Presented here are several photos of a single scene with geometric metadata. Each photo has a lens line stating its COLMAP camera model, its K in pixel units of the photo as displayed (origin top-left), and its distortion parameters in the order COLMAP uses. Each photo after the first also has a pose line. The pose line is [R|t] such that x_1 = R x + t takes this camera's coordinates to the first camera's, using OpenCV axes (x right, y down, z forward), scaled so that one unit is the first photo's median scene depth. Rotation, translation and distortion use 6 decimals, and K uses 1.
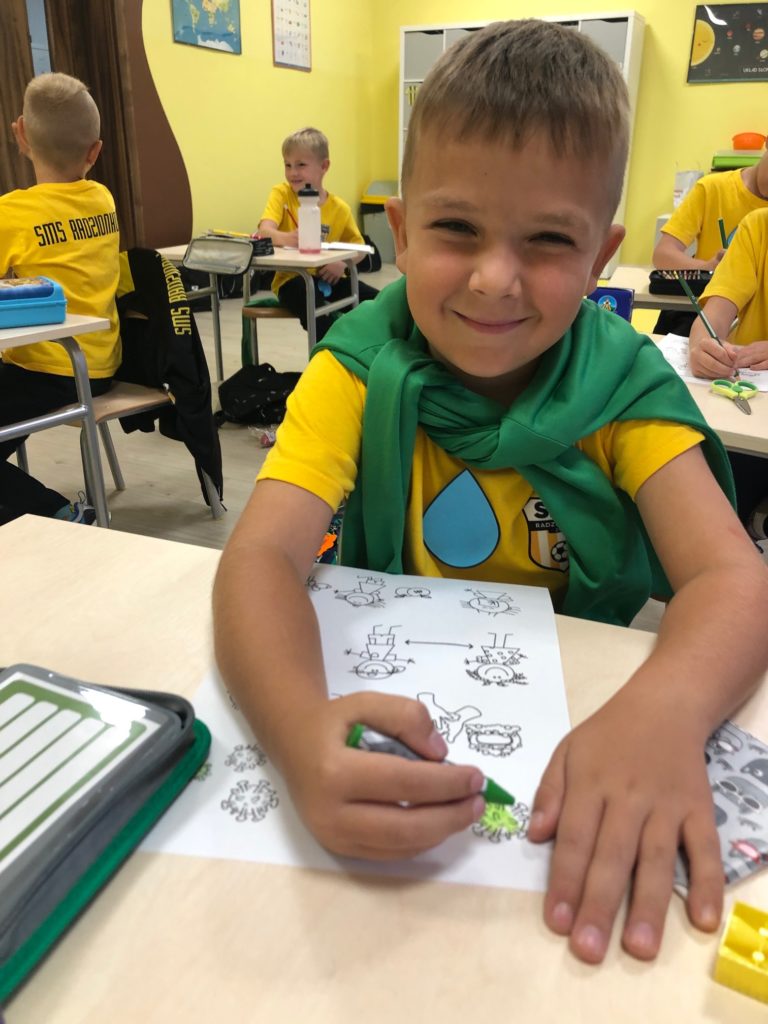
lens RADIAL K [[831.8, 0, 382.6], [0, 831.8, 527.9], [0, 0, 1]] dist [0.001185, -0.034685]
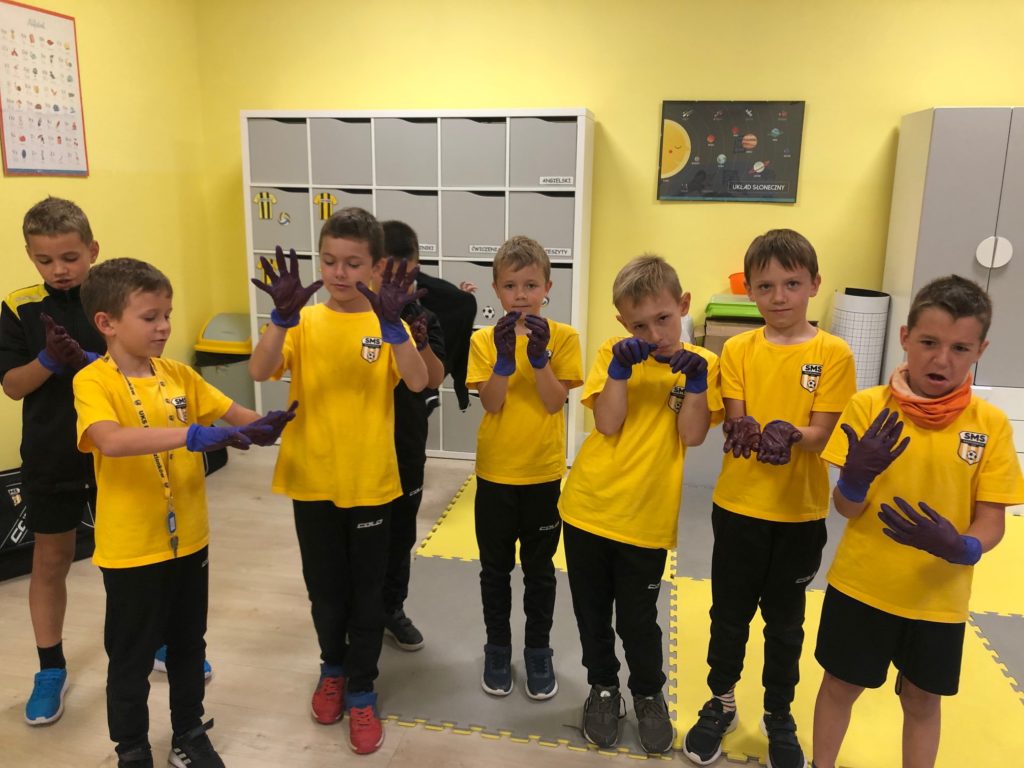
lens RADIAL K [[831.8, 0, 513.4], [0, 831.8, 377.3], [0, 0, 1]] dist [0.001185, -0.034685]
pose [[0.961892, -0.050723, 0.268685, 0.047711], [0.101415, 0.978736, -0.178298, -0.282210], [-0.253928, 0.198752, 0.946582, 0.393763]]
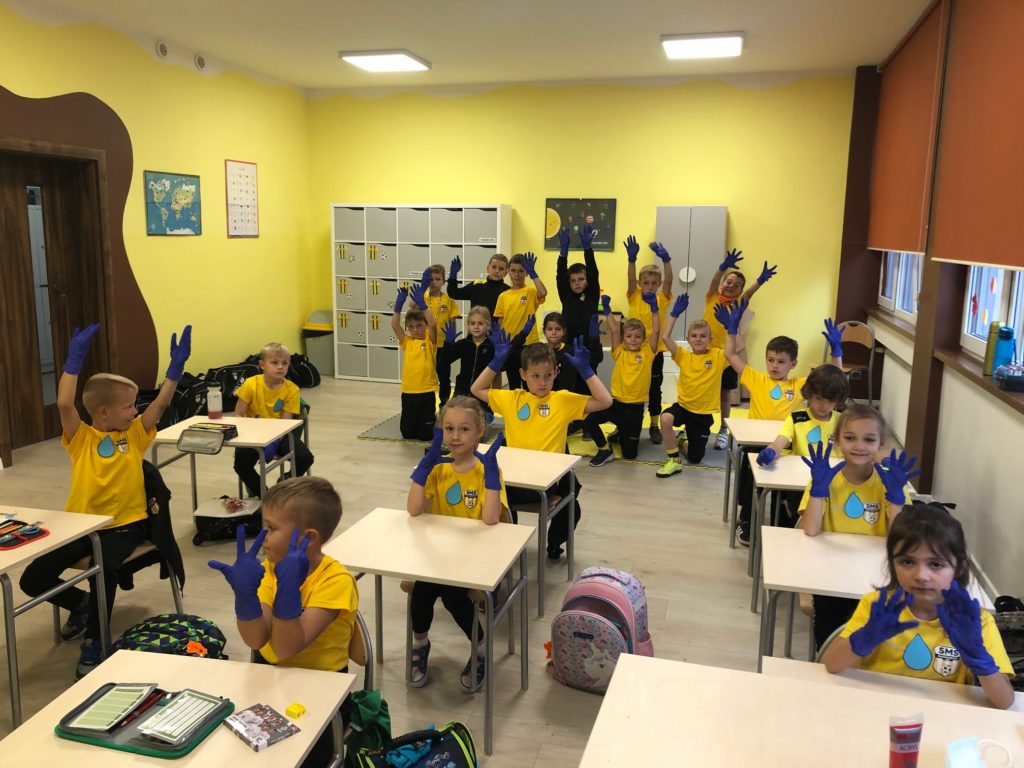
lens RADIAL K [[827.4, 0, 512.0], [0, 827.4, 384.0], [0, 0, 1]] dist [0.010545, 0.006078]
pose [[0.979138, -0.026813, 0.201422, 0.034421], [0.073380, 0.971021, -0.227449, -0.015043], [-0.189486, 0.237484, 0.952731, -0.250481]]
